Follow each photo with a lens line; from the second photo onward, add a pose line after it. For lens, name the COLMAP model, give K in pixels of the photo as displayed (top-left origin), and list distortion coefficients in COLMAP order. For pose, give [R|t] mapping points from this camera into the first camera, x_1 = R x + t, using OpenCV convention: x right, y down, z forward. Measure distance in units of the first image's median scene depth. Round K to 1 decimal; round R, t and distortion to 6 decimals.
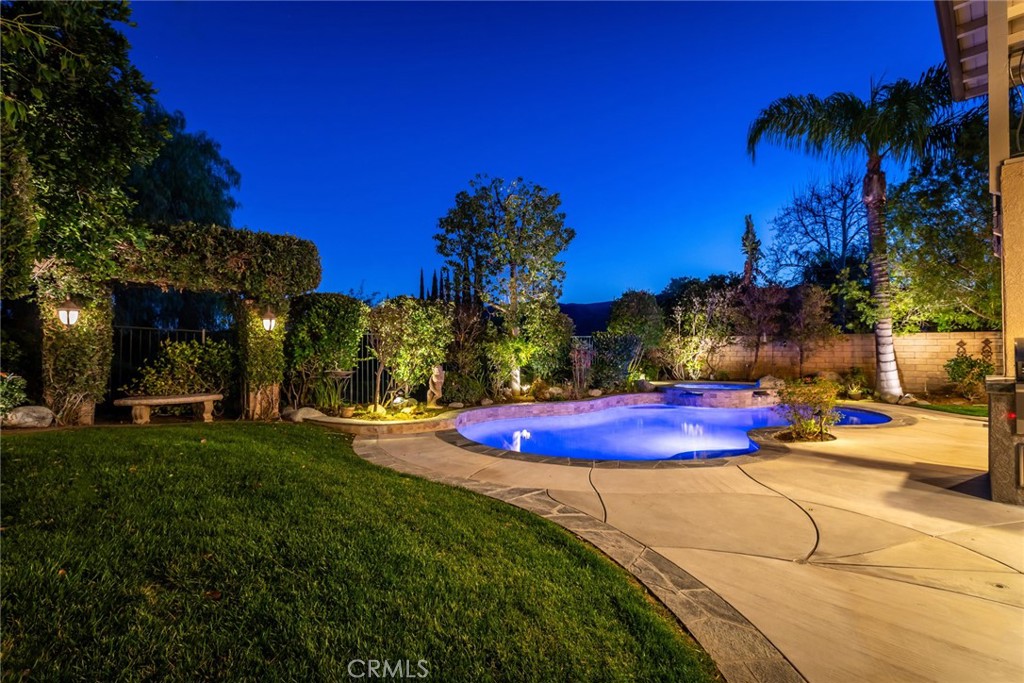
lens RADIAL K [[482.4, 0, 512.0], [0, 482.4, 341.5], [0, 0, 1]] dist [0.001087, 0.000601]
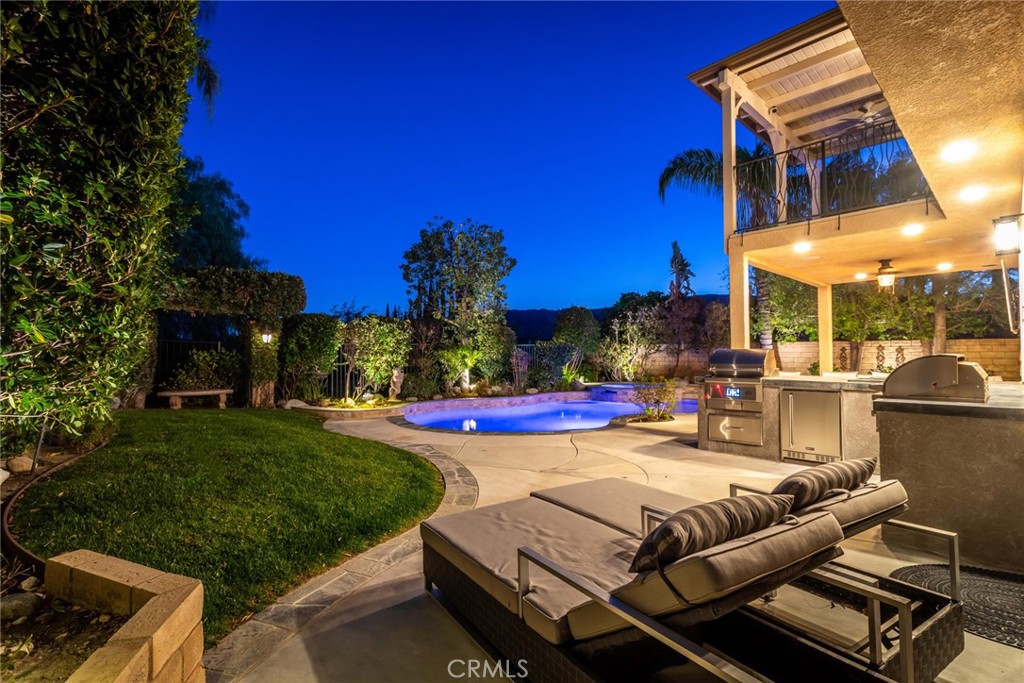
lens RADIAL K [[482.0, 0, 512.0], [0, 482.0, 341.5], [0, 0, 1]] dist [-0.002589, 0.000085]
pose [[0.999868, -0.001721, -0.016171, 0.148020], [0.001541, 0.999937, -0.011157, -0.006852], [0.016189, 0.011130, 0.999807, -0.245632]]
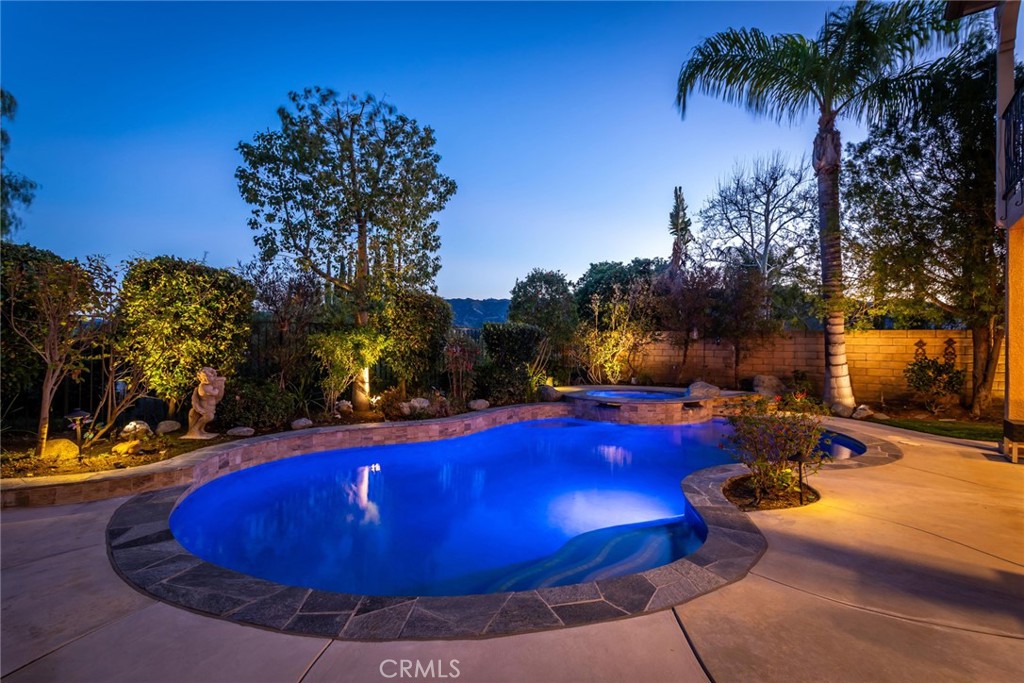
lens RADIAL K [[482.0, 0, 512.0], [0, 482.0, 341.5], [0, 0, 1]] dist [-0.002589, 0.000085]
pose [[0.990119, 0.012761, 0.139651, 0.122860], [-0.014151, 0.999860, 0.008964, 0.003188], [-0.139517, -0.010852, 0.990160, 0.282148]]
